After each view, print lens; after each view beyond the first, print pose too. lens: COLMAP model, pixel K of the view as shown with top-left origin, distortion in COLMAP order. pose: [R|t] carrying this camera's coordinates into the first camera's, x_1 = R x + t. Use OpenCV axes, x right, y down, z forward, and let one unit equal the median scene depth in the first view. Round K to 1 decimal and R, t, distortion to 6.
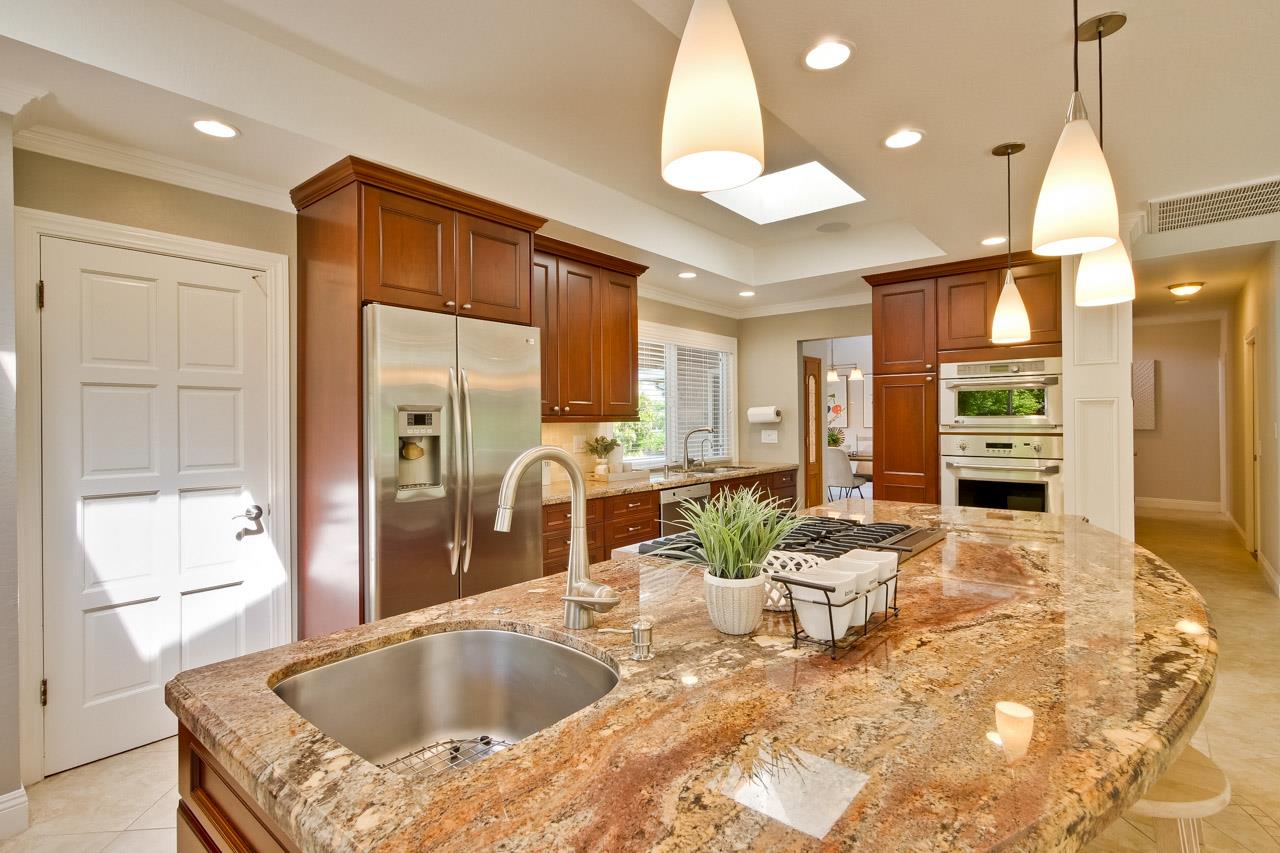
lens RADIAL K [[620.4, 0, 650.0], [0, 620.4, 427.0], [0, 0, 1]] dist [-0.001118, -0.000317]
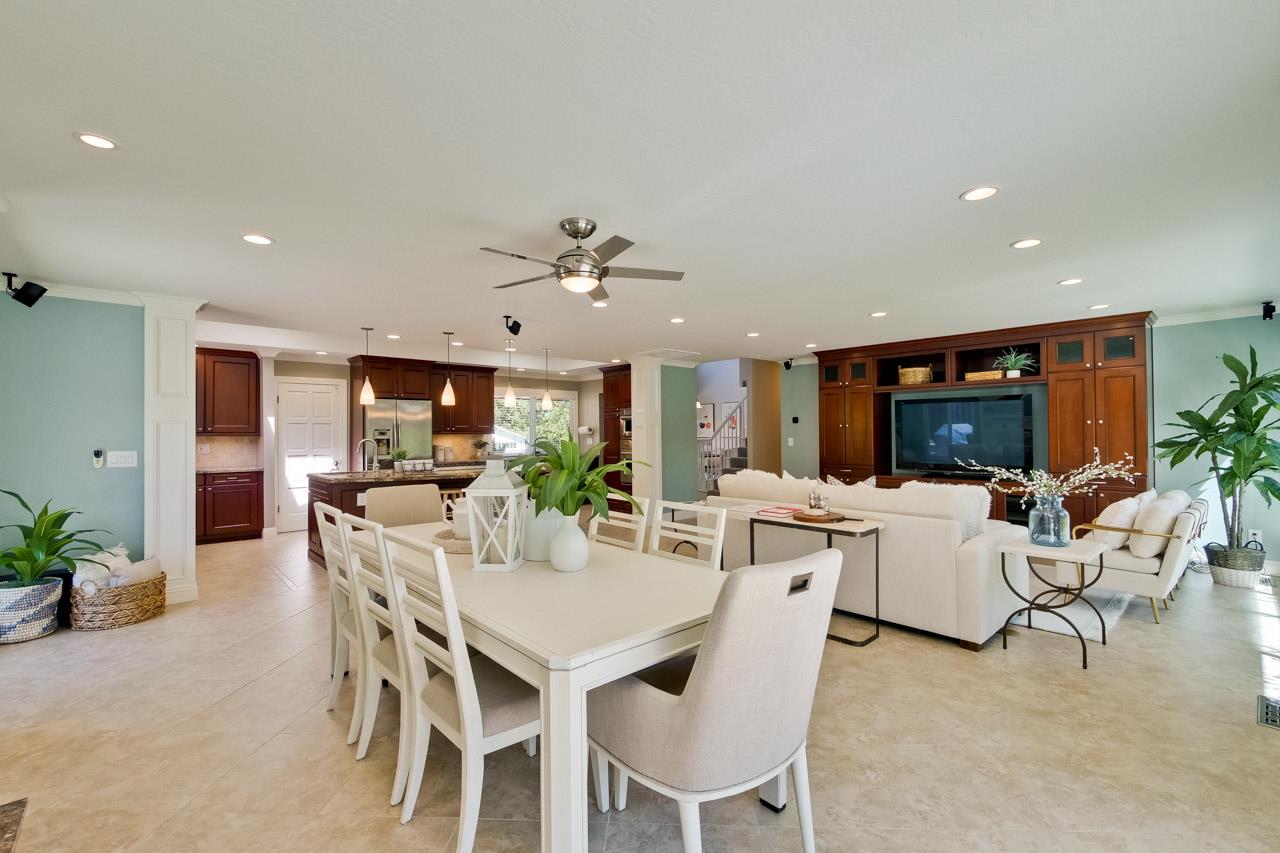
lens RADIAL K [[554.1, 0, 638.9], [0, 554.1, 426.2], [0, 0, 1]] dist [-0.003752, 0.000609]
pose [[0.990278, -0.000270, -0.139105, 0.805674], [-0.002401, 0.999816, -0.019028, 0.000405], [0.139085, 0.019177, 0.990095, -0.987147]]
